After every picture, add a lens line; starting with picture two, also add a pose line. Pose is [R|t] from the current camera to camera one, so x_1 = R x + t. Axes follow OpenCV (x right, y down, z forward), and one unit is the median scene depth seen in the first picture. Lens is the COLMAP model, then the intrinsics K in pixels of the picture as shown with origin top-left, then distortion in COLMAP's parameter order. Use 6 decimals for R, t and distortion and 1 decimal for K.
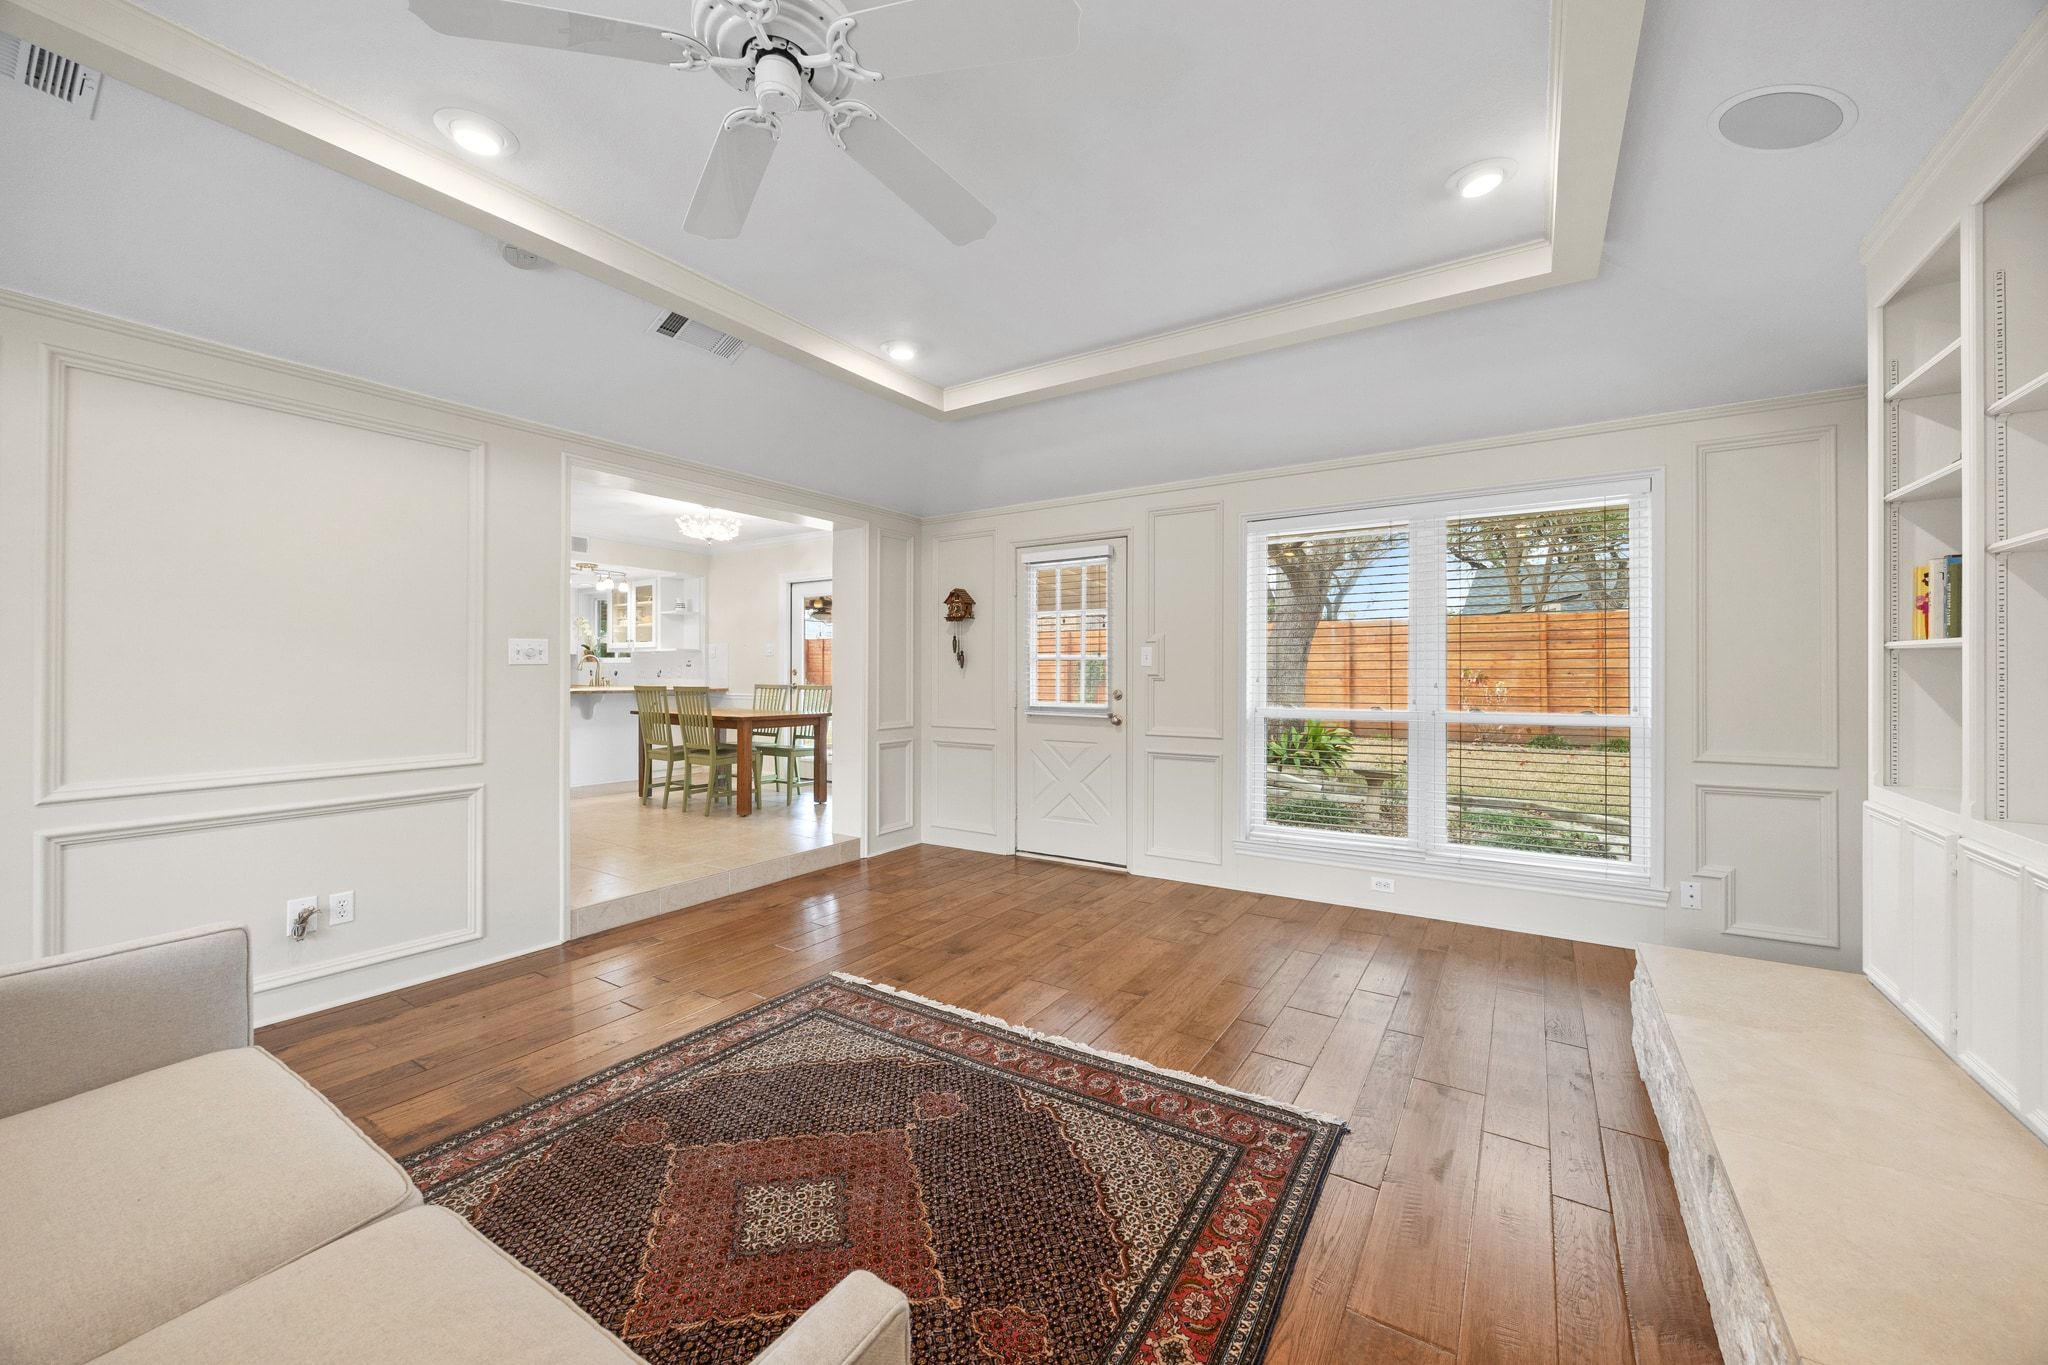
lens RADIAL K [[773.7, 0, 1031.7], [0, 773.7, 662.6], [0, 0, 1]] dist [-0.002449, -0.000106]
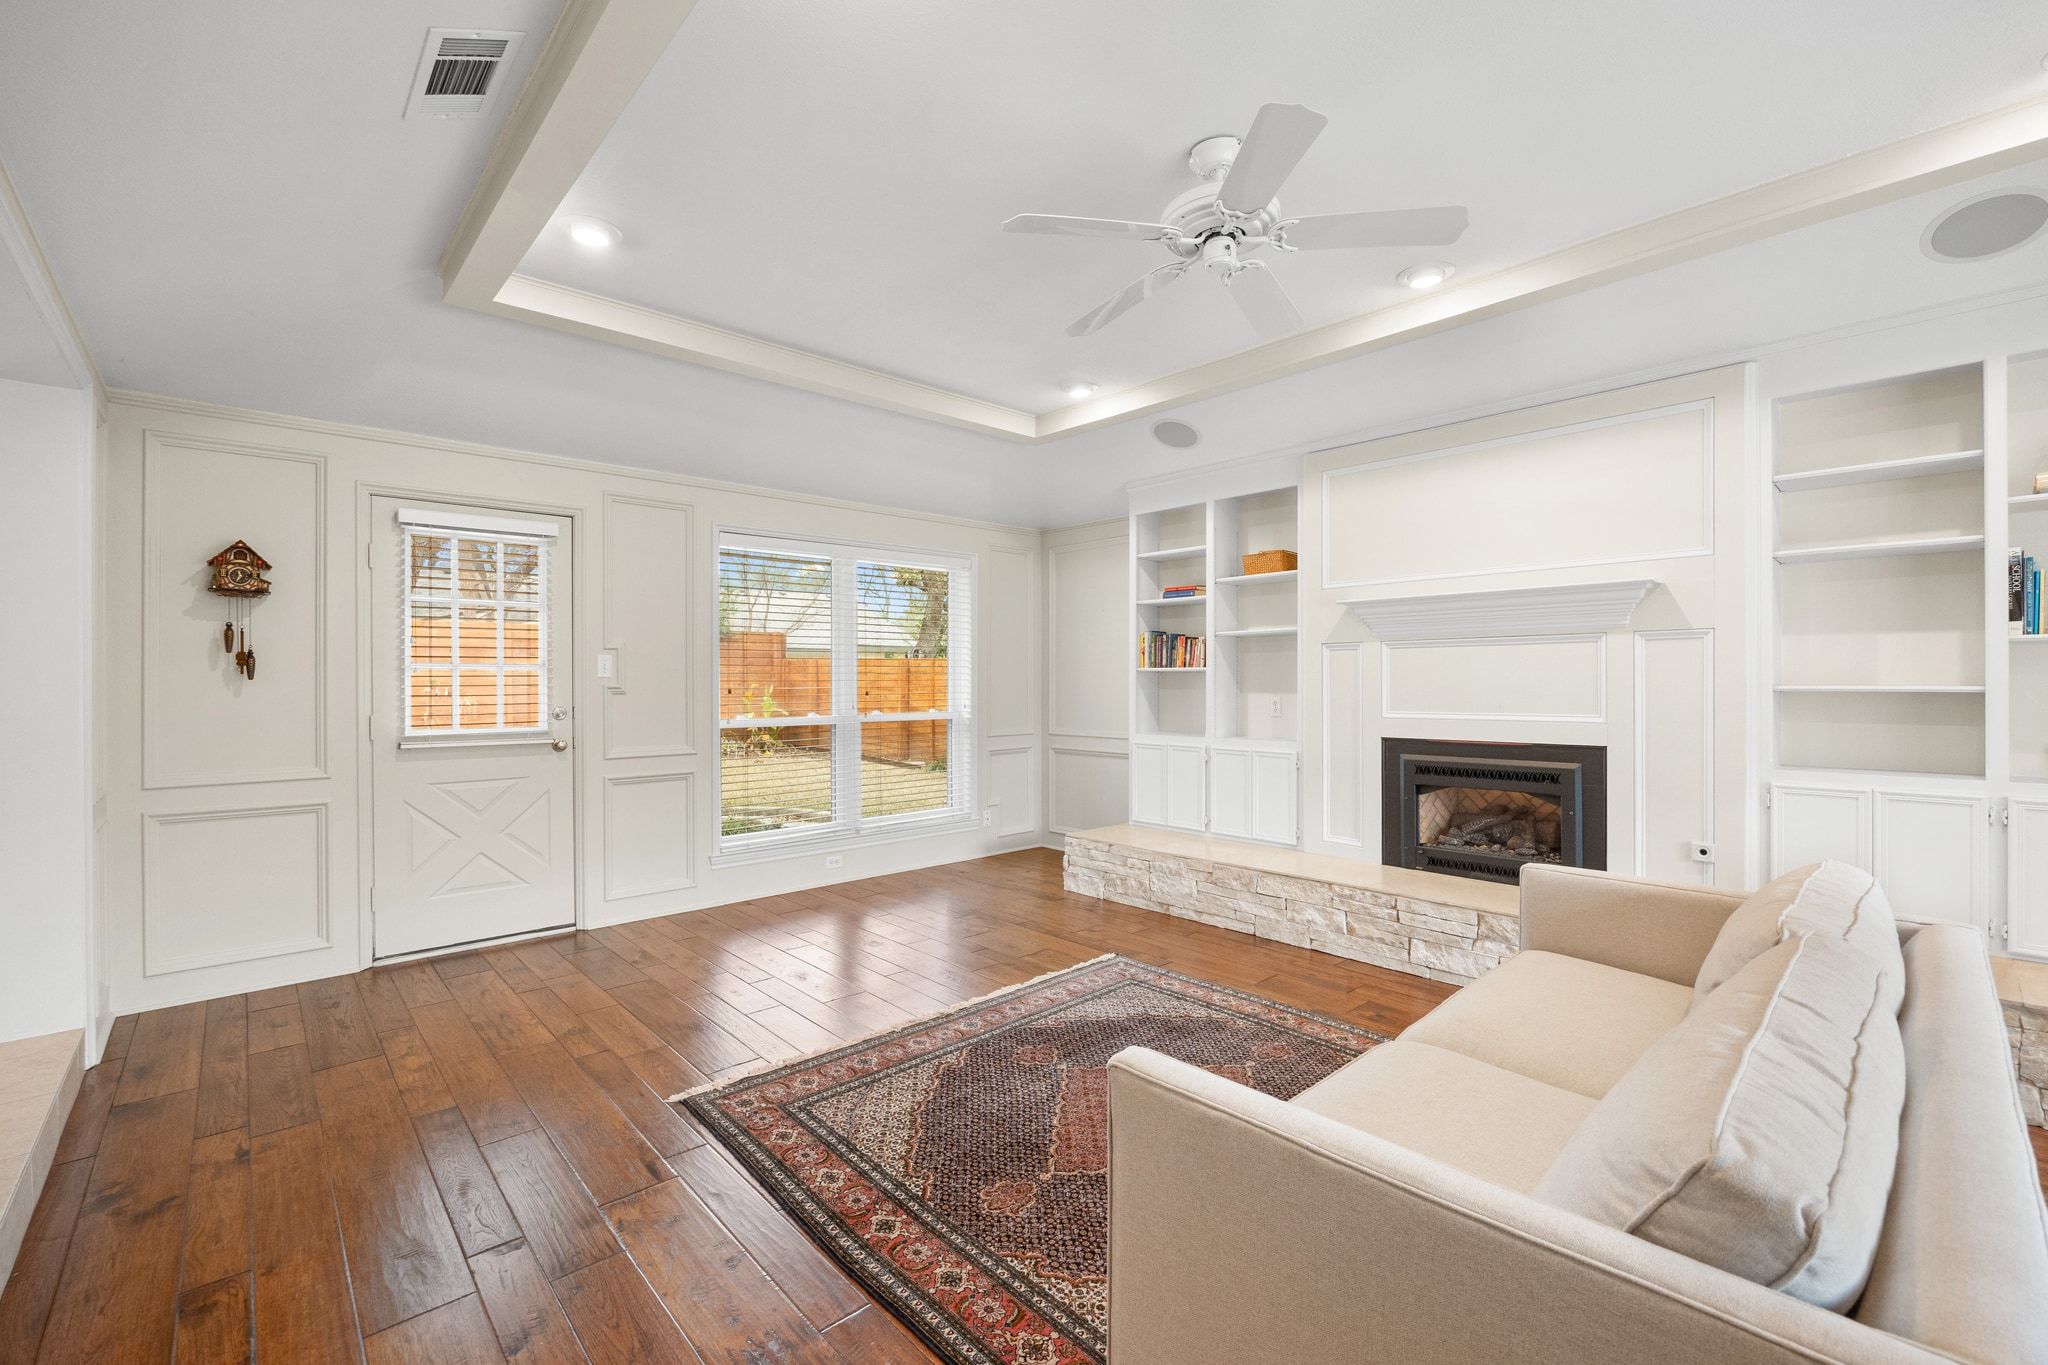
lens RADIAL K [[864.3, 0, 1022.3], [0, 864.3, 676.7], [0, 0, 1]] dist [-0.020127, -0.000239]
pose [[0.256929, 0.003523, 0.966424, -1.065128], [-0.006251, 0.999978, -0.001983, 0.004458], [-0.966410, -0.005532, 0.256945, 0.533337]]
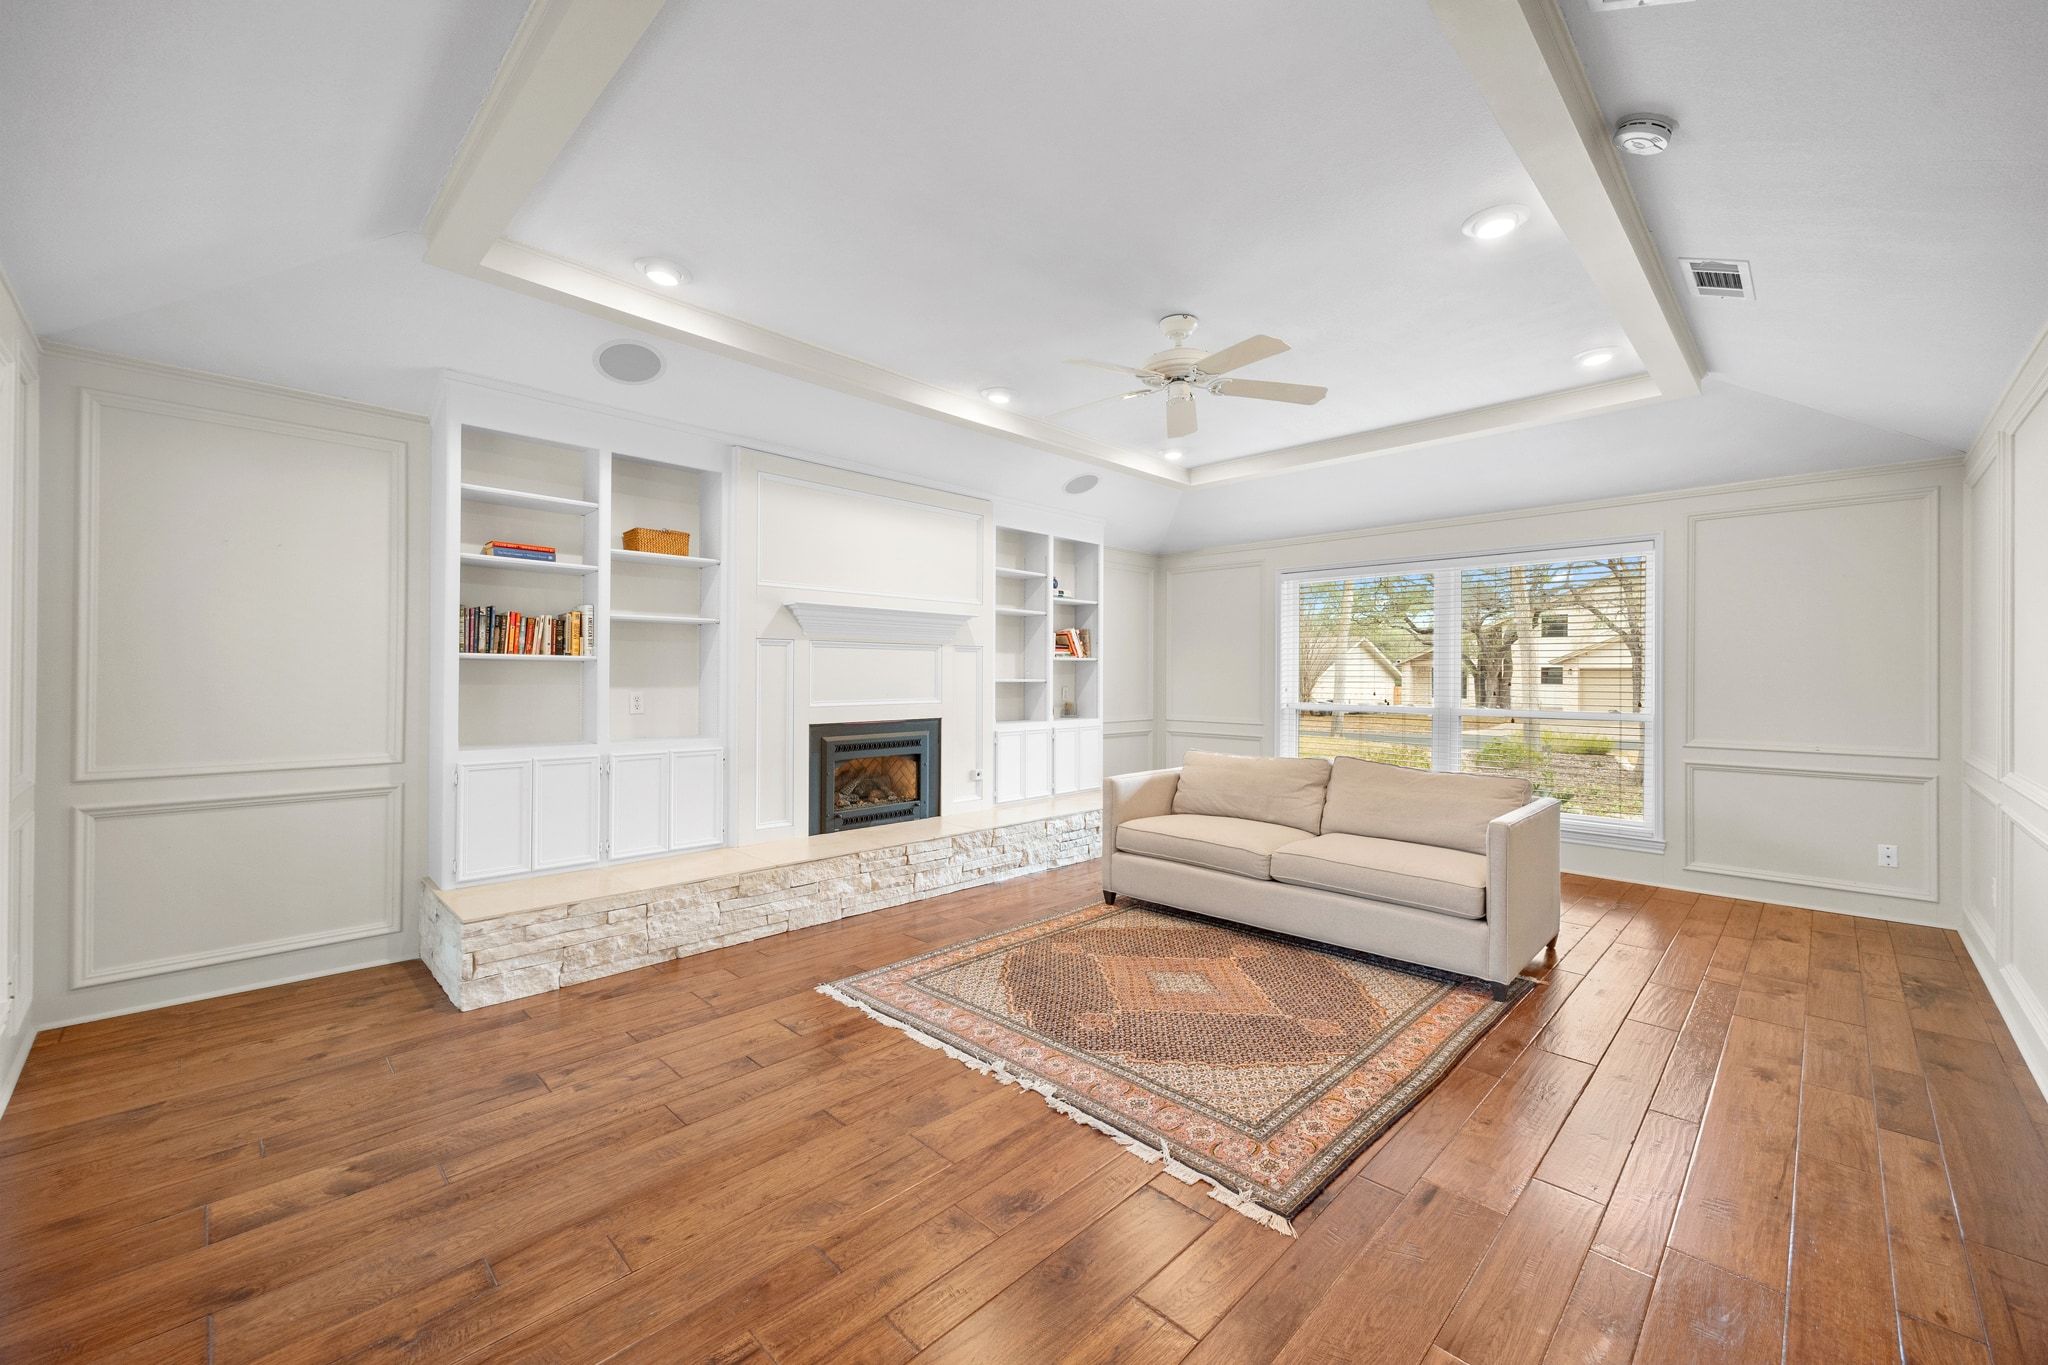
lens RADIAL K [[808.8, 0, 1030.9], [0, 808.8, 680.2], [0, 0, 1]] dist [0.000076, 0.000078]
pose [[-0.979400, -0.006813, 0.201816, -0.213323], [-0.007952, 0.999957, -0.004833, 0.019482], [-0.201774, -0.006339, -0.979412, 1.785942]]
